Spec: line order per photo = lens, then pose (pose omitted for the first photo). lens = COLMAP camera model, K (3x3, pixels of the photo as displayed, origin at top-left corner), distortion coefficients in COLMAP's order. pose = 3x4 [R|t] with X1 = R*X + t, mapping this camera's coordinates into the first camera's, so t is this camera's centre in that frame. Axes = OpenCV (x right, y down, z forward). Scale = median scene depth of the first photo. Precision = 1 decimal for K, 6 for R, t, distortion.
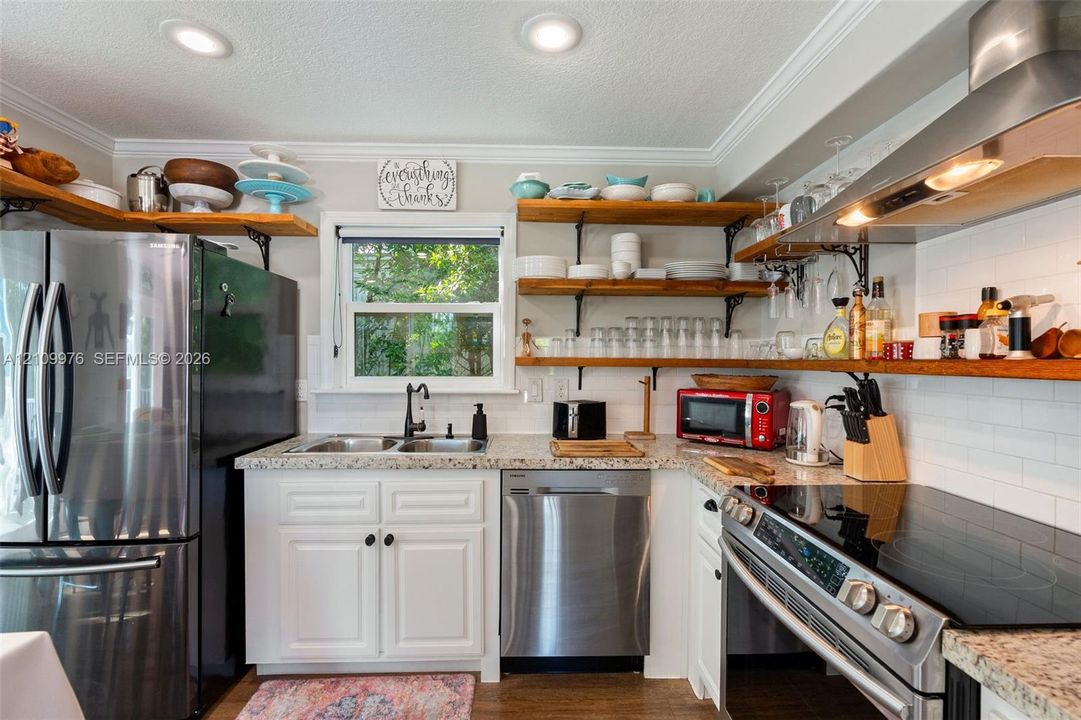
lens RADIAL K [[490.4, 0, 540.5], [0, 490.4, 360.0], [0, 0, 1]] dist [-0.000063, 0.000075]
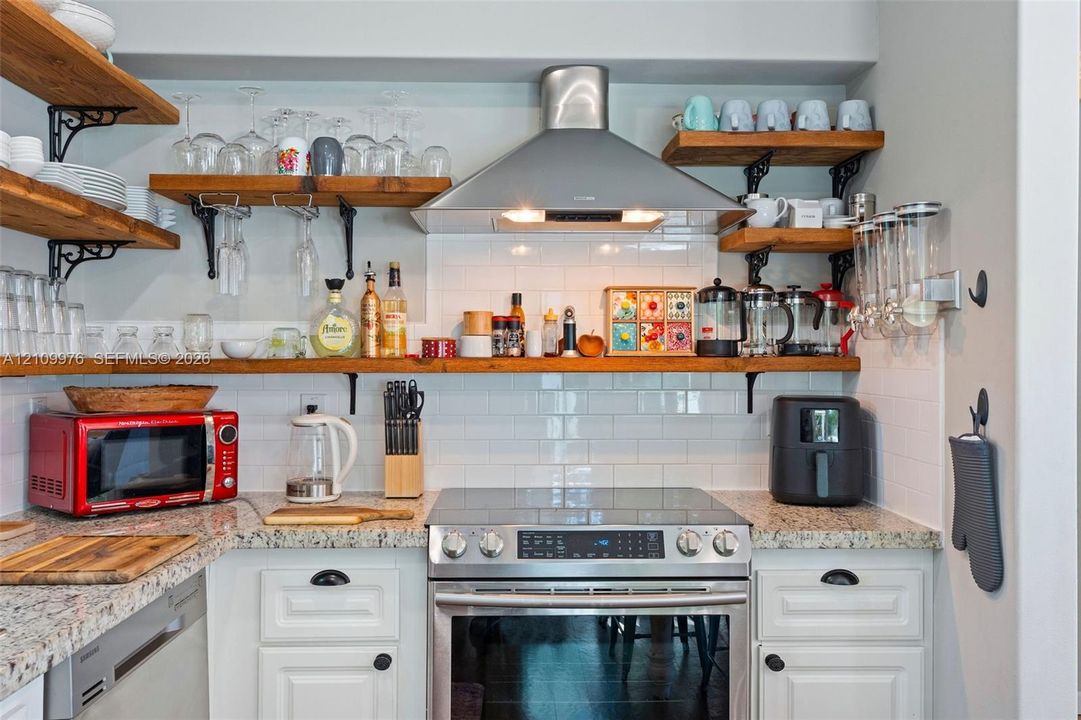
lens RADIAL K [[898.5, 0, 543.1], [0, 898.5, 345.8], [0, 0, 1]] dist [0.006941, 0.001200]
pose [[-0.003535, 0.012770, 0.999912, -0.992006], [0.001878, 0.999917, -0.012763, -0.001712], [-0.999992, 0.001832, -0.003559, 0.831212]]
